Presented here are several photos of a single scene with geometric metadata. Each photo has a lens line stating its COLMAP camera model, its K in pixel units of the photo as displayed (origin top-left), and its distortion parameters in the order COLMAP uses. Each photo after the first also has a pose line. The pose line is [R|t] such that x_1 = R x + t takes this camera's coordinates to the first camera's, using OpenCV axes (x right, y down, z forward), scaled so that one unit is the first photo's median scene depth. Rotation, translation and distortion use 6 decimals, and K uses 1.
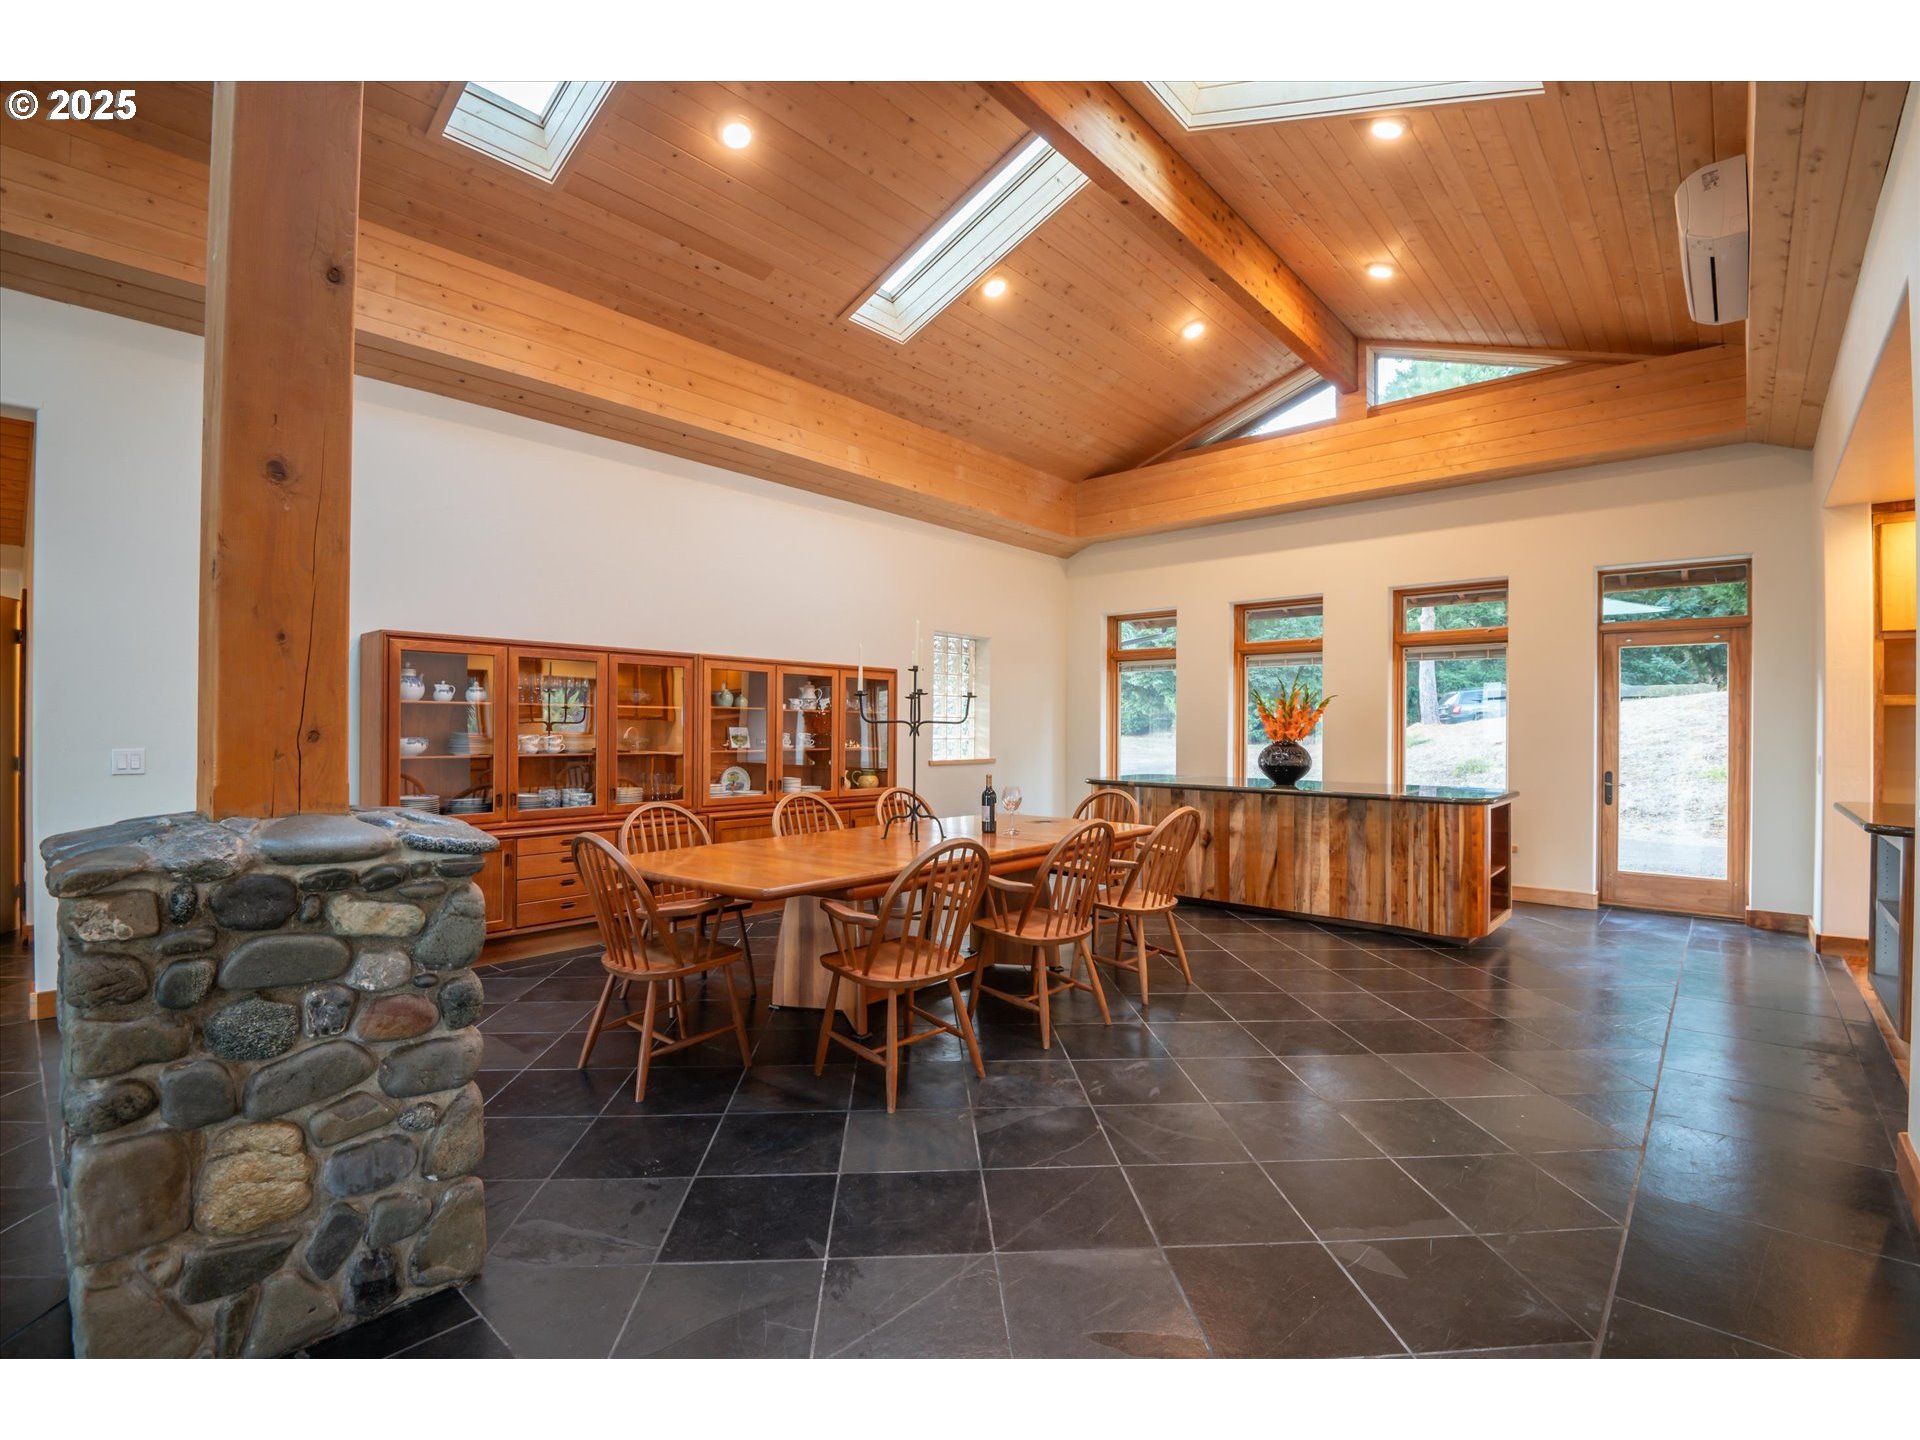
lens RADIAL K [[899.4, 0, 957.9], [0, 899.4, 725.7], [0, 0, 1]] dist [0.034403, -0.000070]
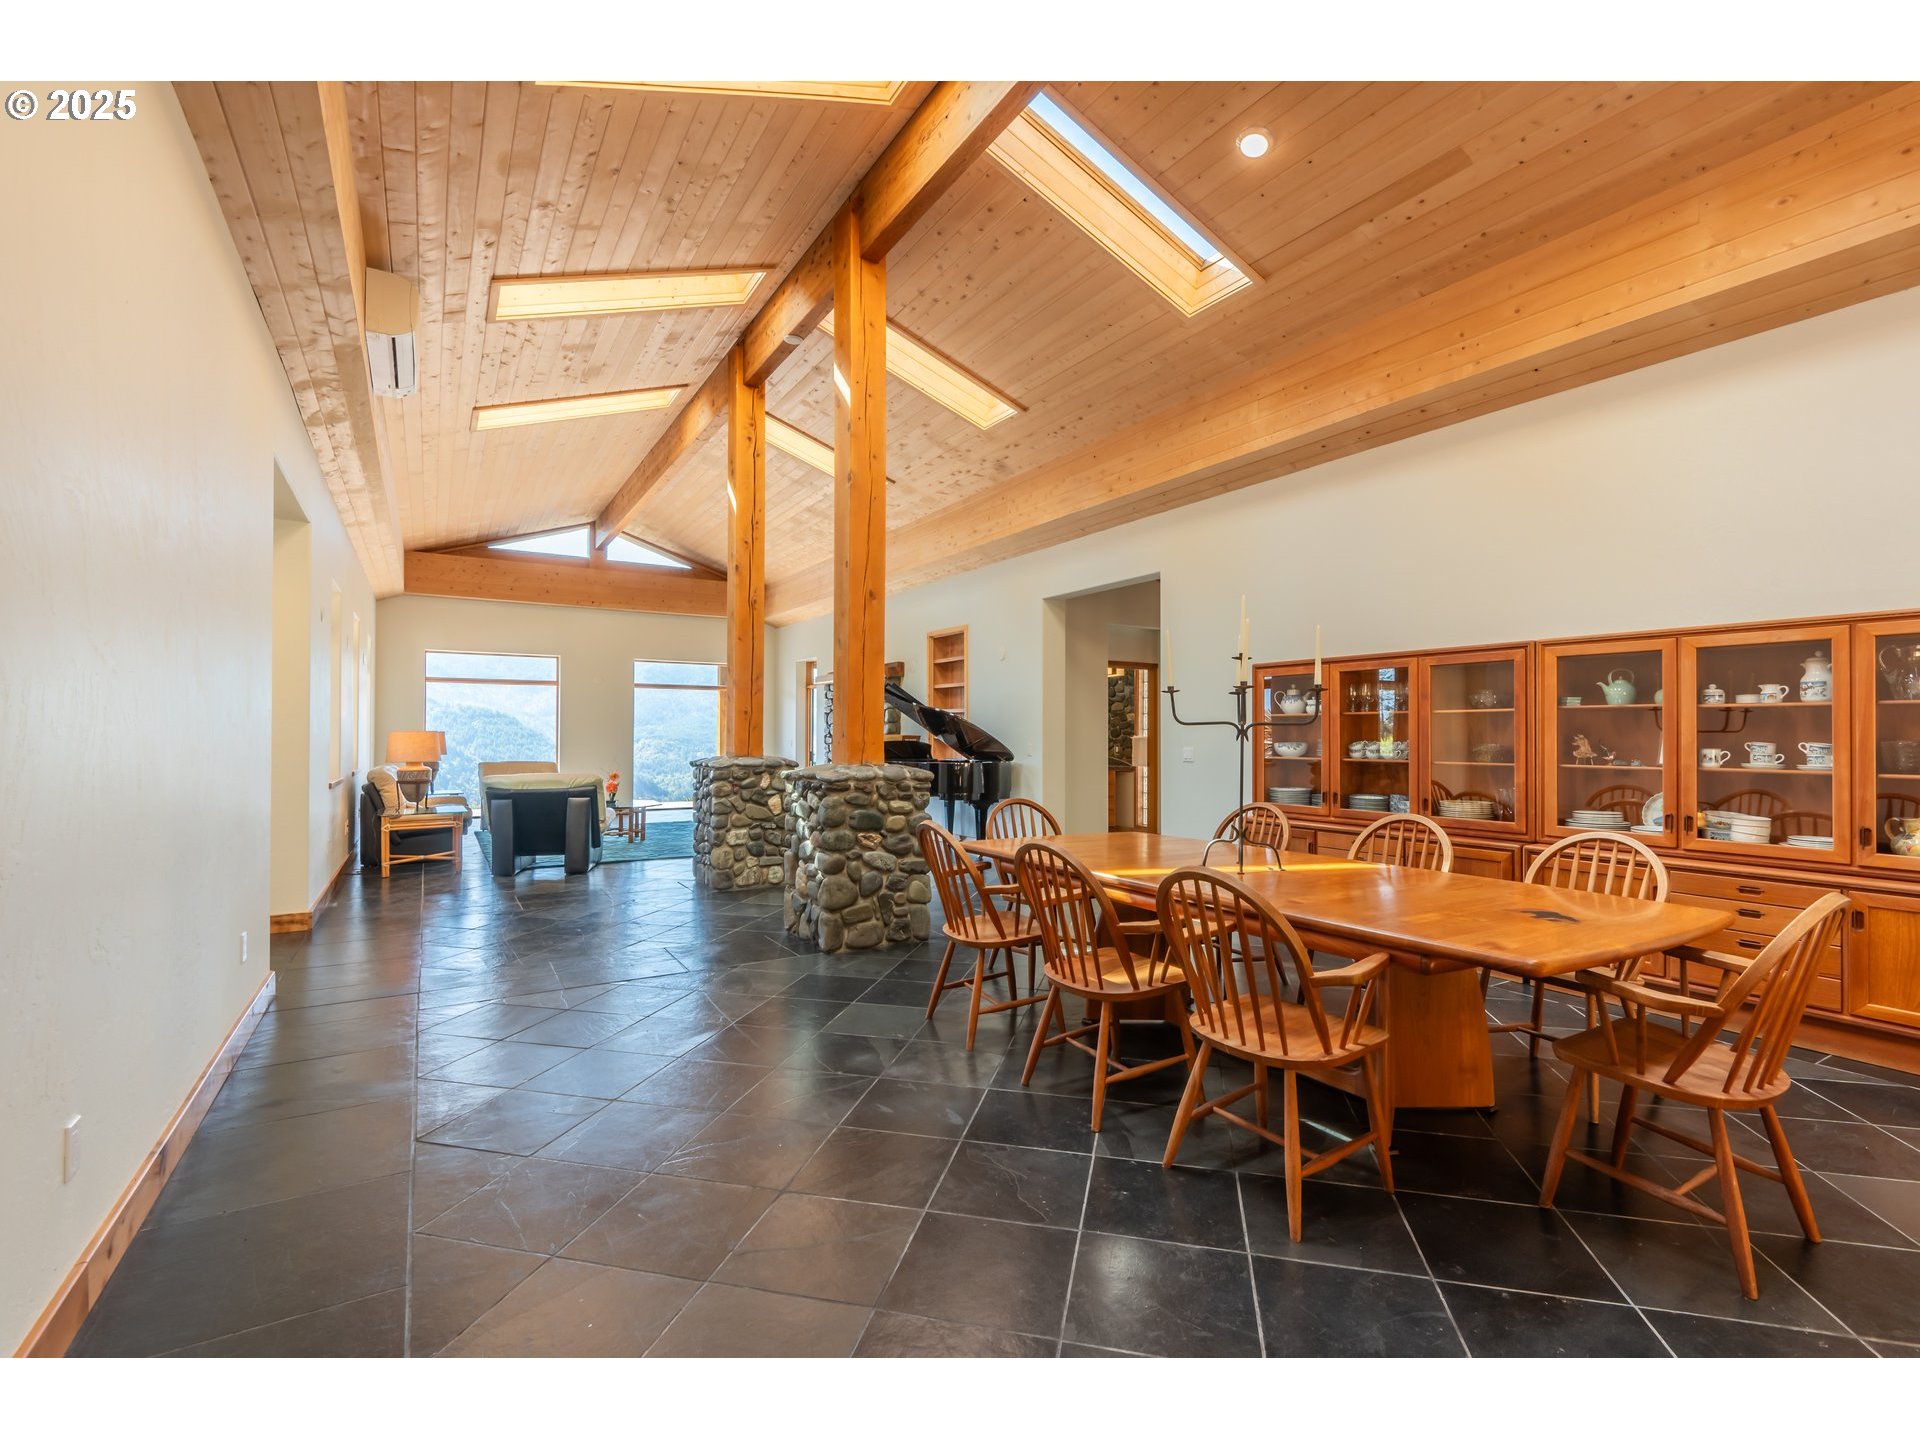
lens RADIAL K [[899.4, 0, 957.9], [0, 899.4, 725.7], [0, 0, 1]] dist [0.034403, -0.000070]
pose [[-0.308142, -0.015825, -0.951209, 0.700023], [0.004521, 0.999826, -0.018098, 0.007444], [0.951330, -0.009877, -0.308017, 0.850618]]
